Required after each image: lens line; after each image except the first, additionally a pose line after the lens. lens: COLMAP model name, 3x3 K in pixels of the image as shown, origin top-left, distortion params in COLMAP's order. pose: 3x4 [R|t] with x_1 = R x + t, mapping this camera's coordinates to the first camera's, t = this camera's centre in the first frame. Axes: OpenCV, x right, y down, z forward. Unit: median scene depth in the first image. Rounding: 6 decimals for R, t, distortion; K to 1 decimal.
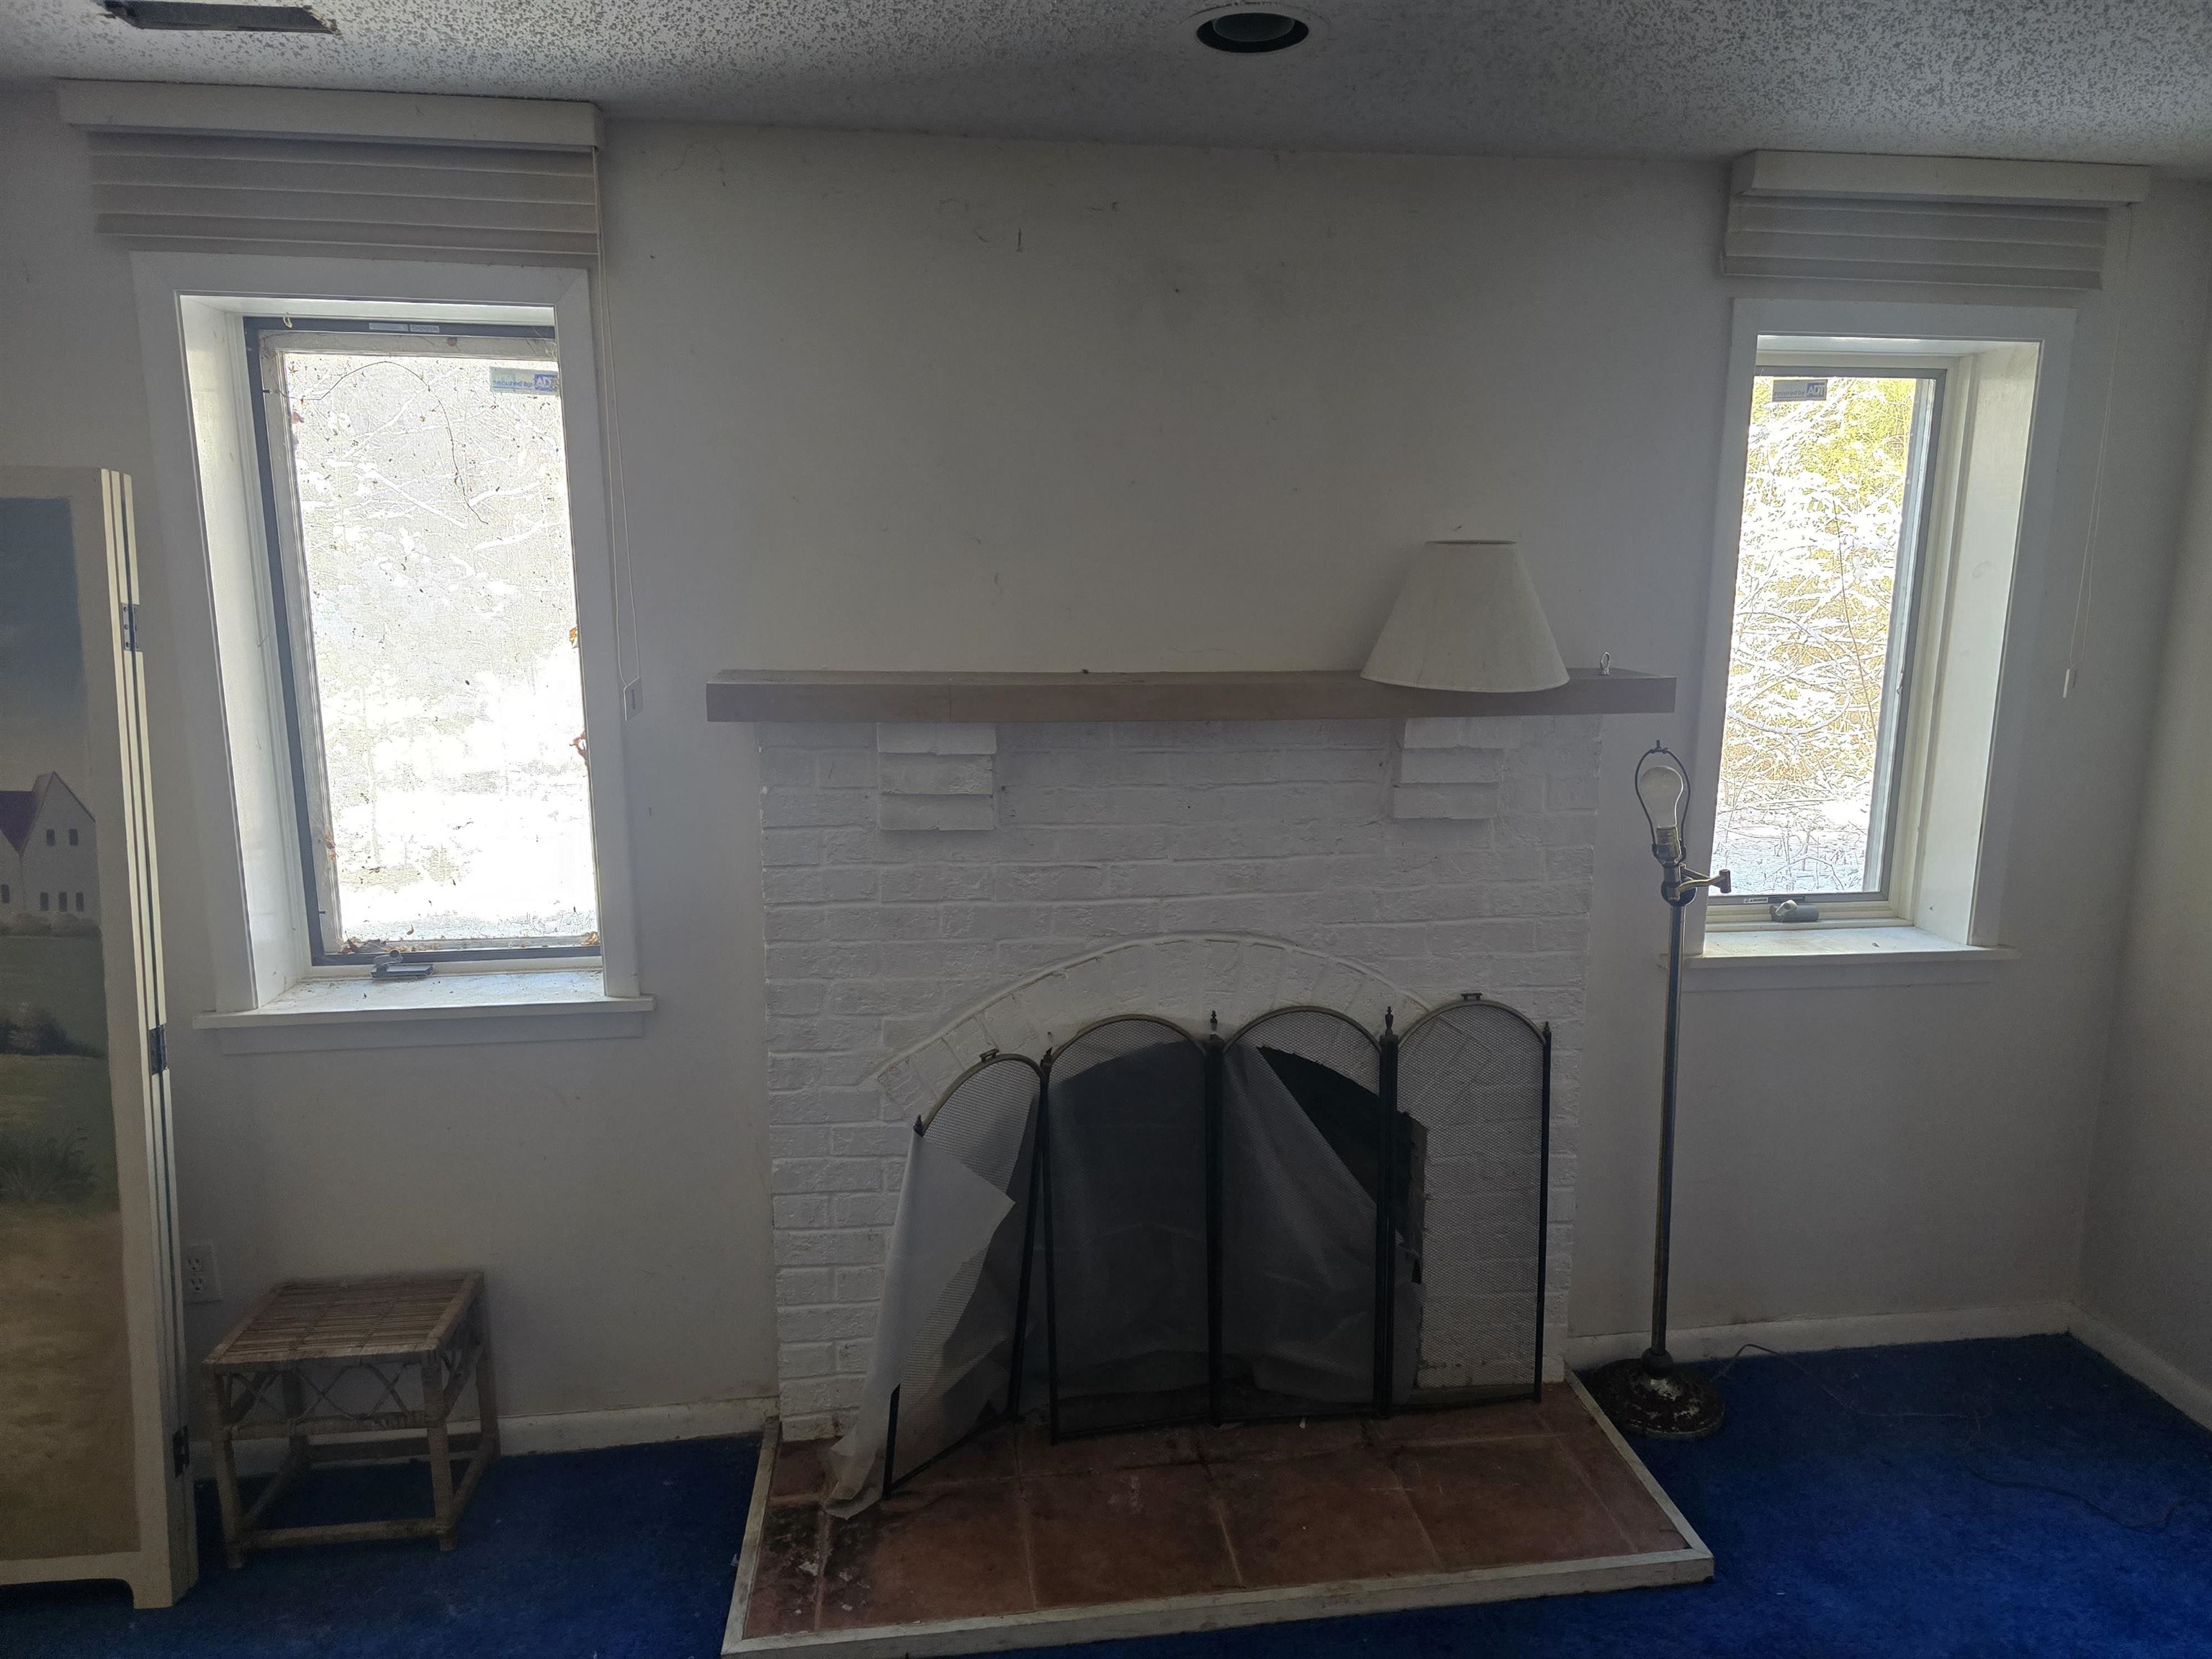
lens RADIAL K [[1450.8, 0, 1121.5], [0, 1450.8, 827.1], [0, 0, 1]] dist [0.079996, -0.083104]
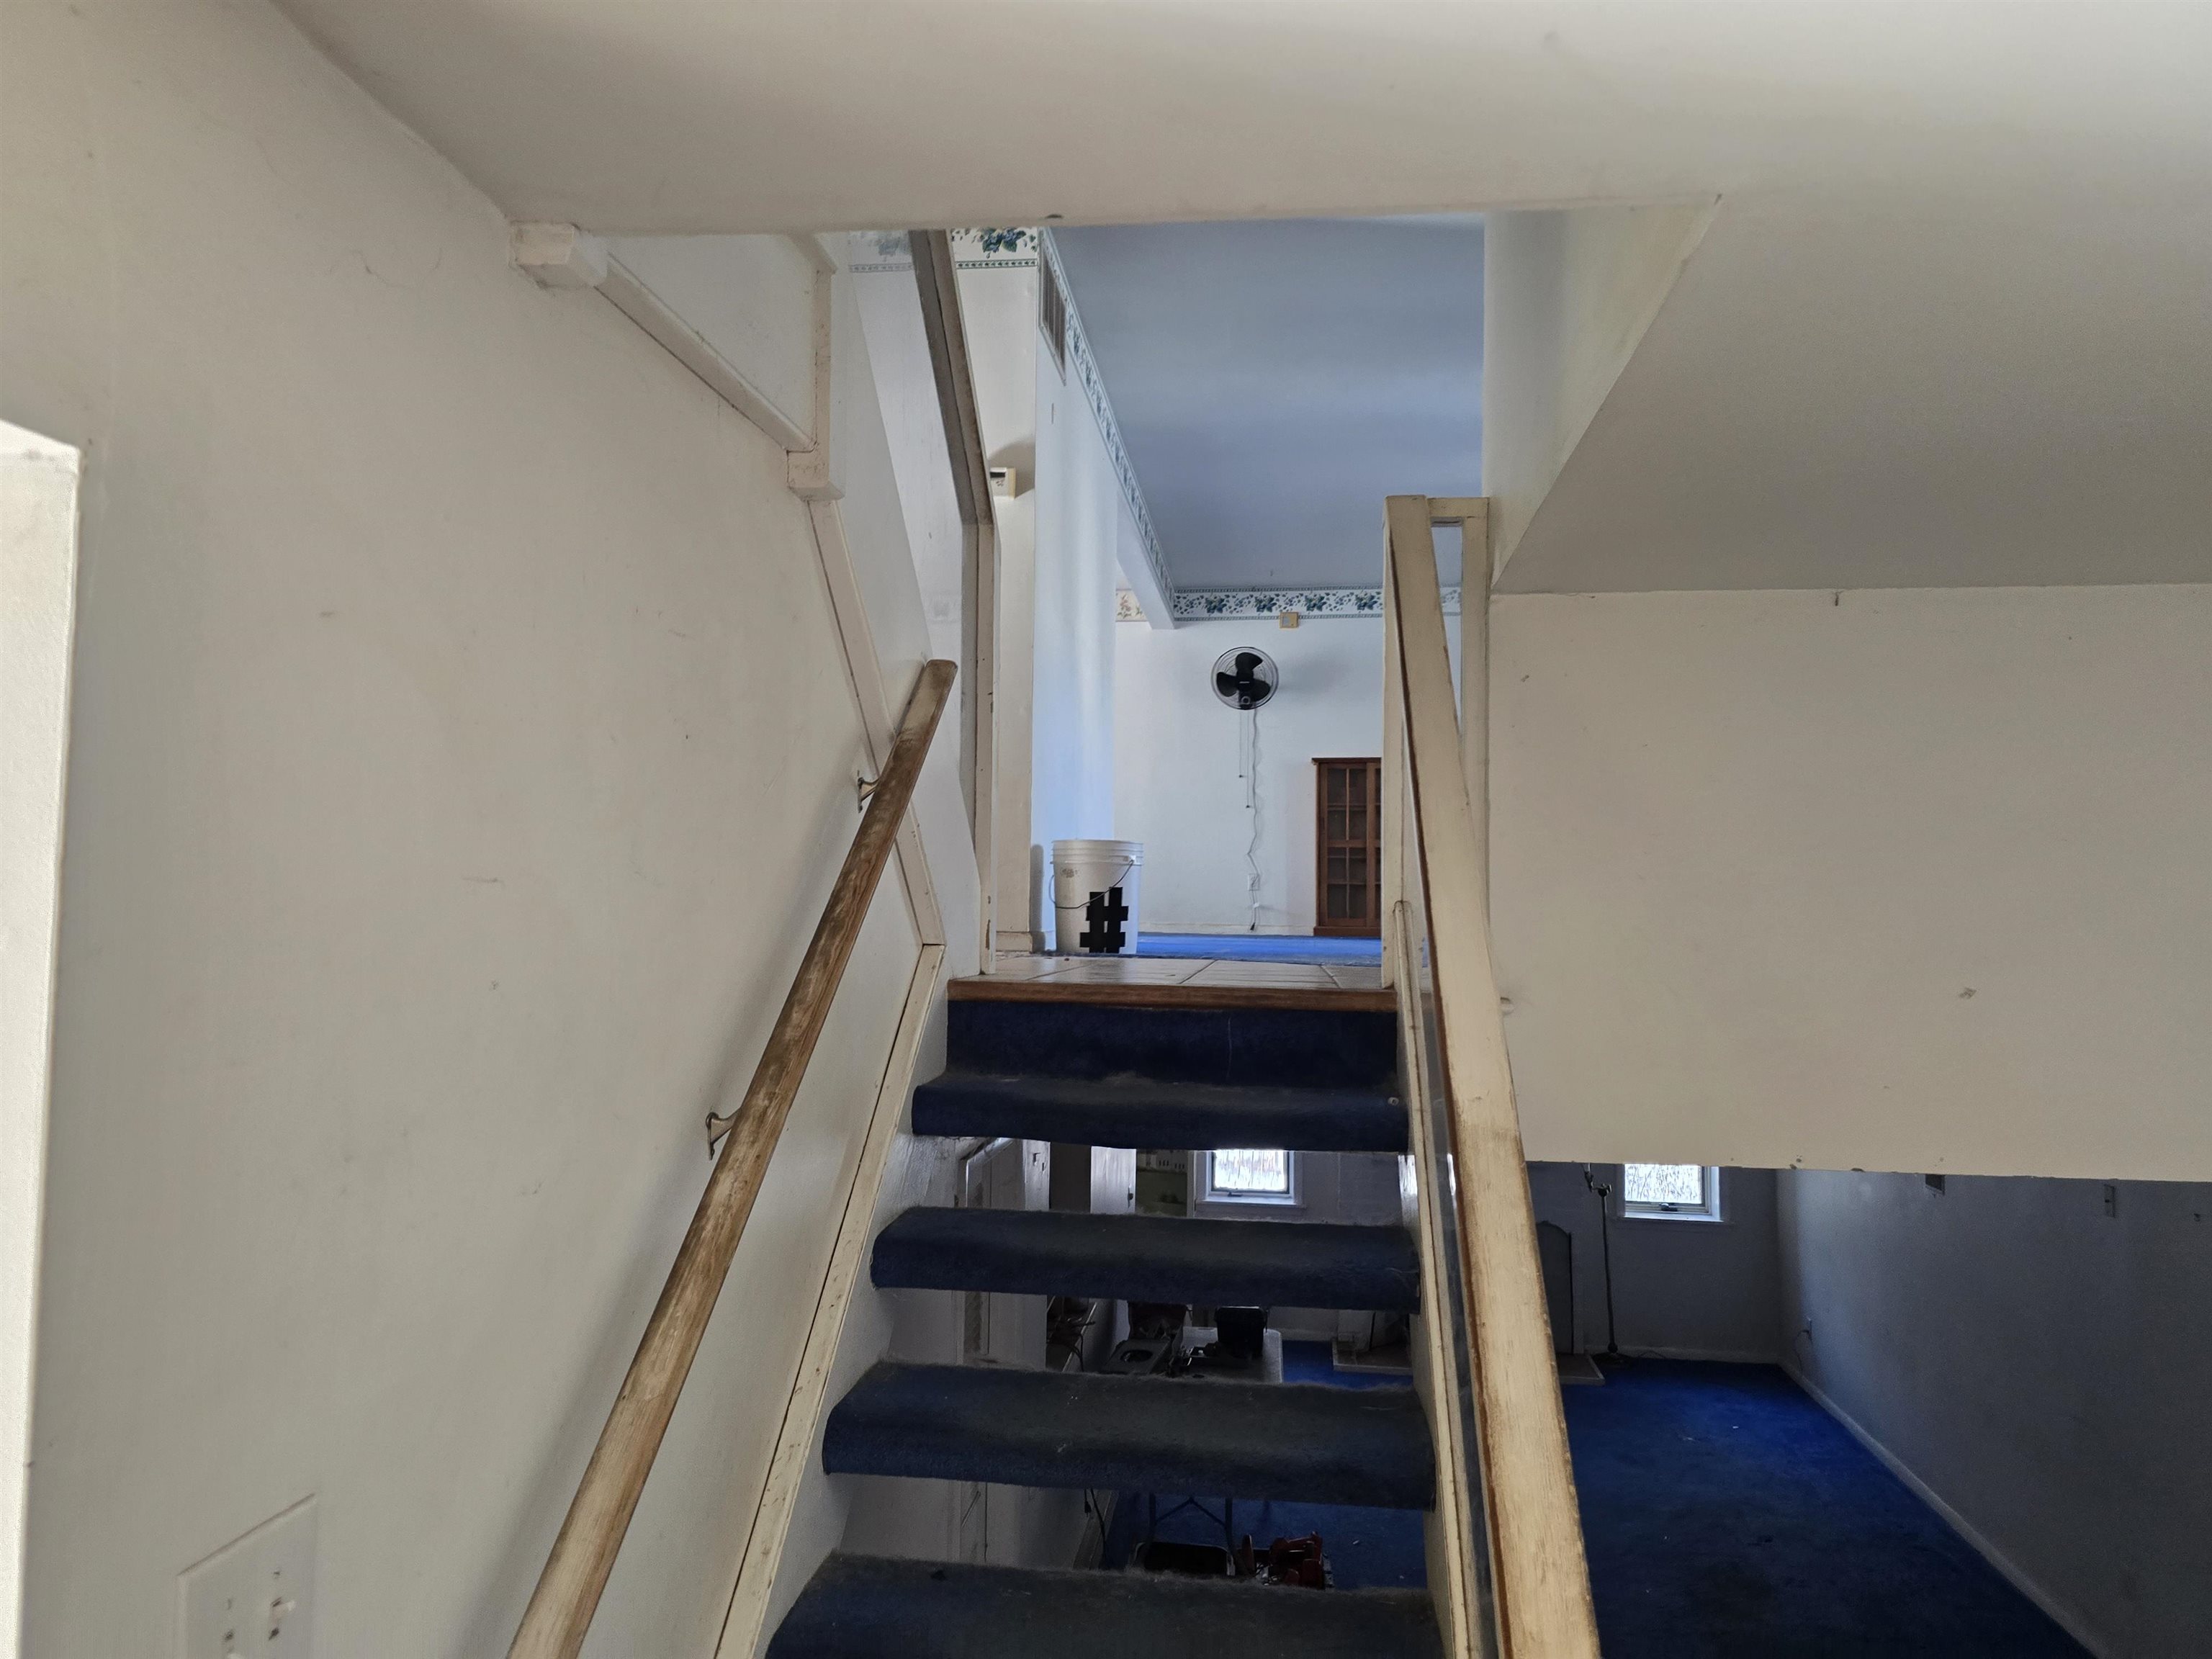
lens RADIAL K [[1482.7, 0, 1106.0], [0, 1482.7, 829.5], [0, 0, 1]] dist [0.030611, -0.000264]
pose [[0.960252, -0.010542, -0.278934, 0.243115], [-0.058921, 0.969115, -0.239468, 0.124111], [0.272844, 0.246385, 0.929974, -2.792491]]
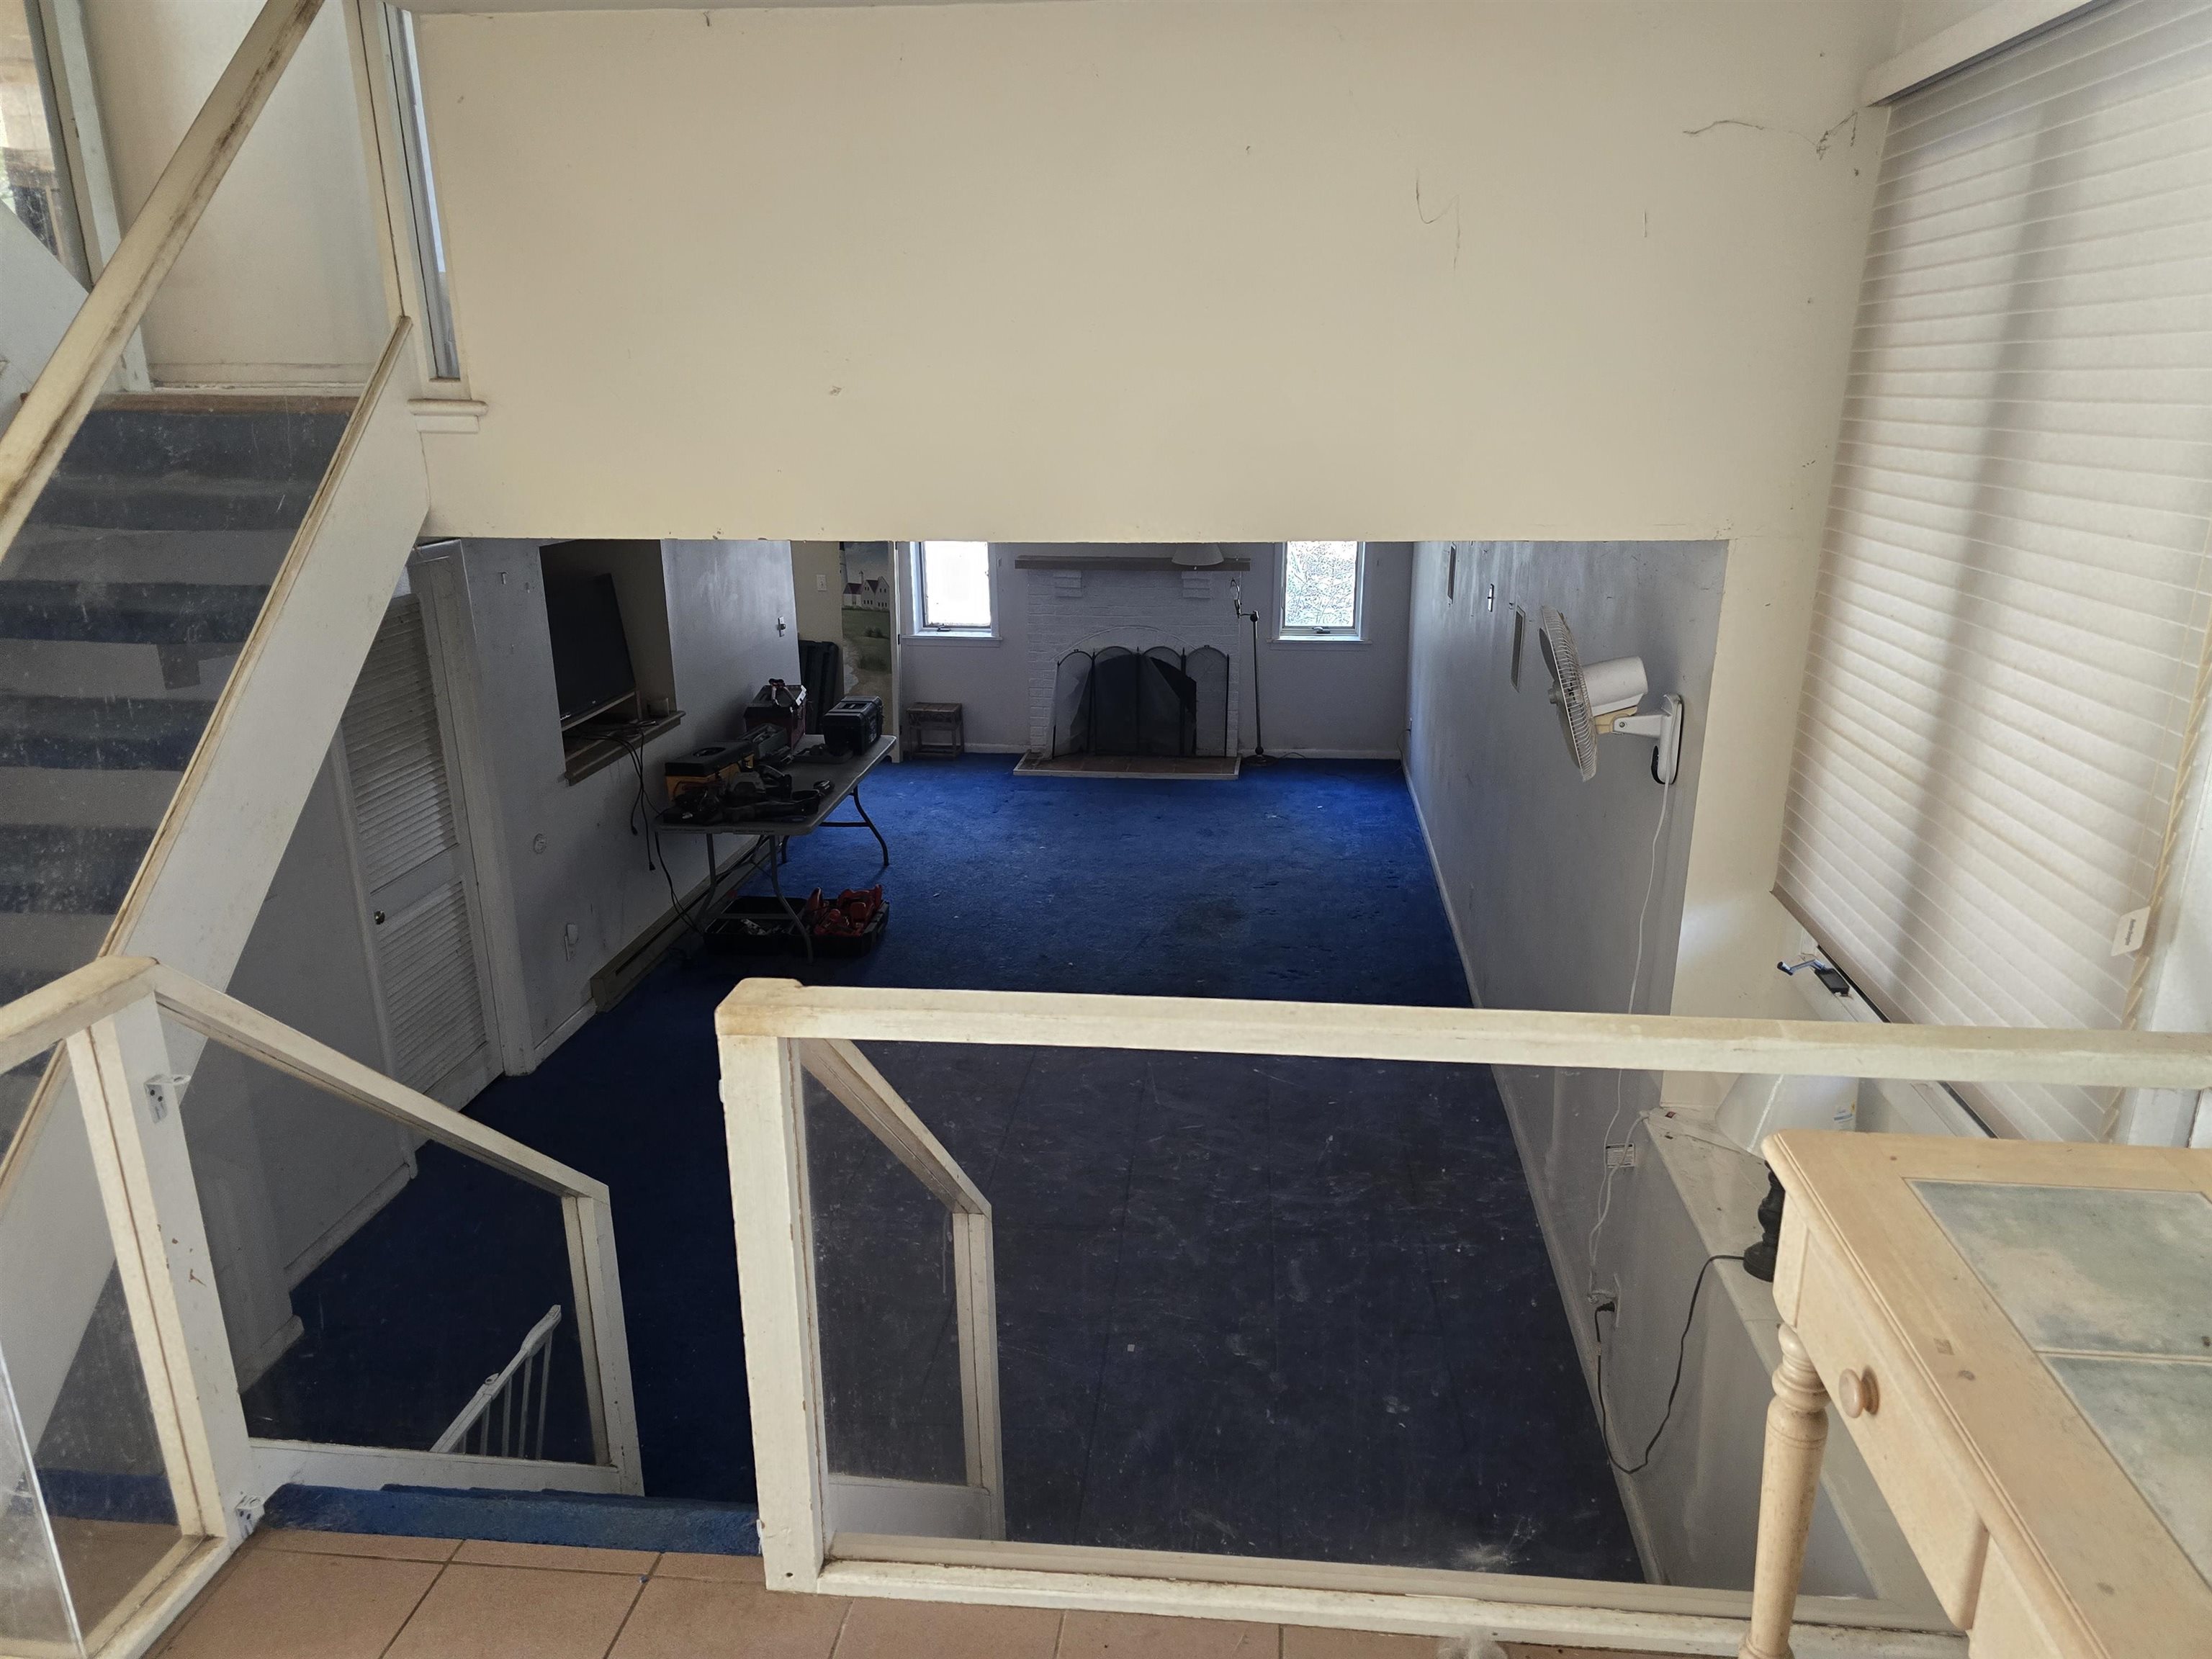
lens RADIAL K [[1450.8, 0, 1121.5], [0, 1450.8, 827.1], [0, 0, 1]] dist [0.079996, -0.083104]
pose [[0.965758, 0.066270, -0.250838, 1.029428], [-0.038328, 0.992662, 0.114687, 0.162360], [0.256597, -0.101145, 0.961211, -2.801279]]
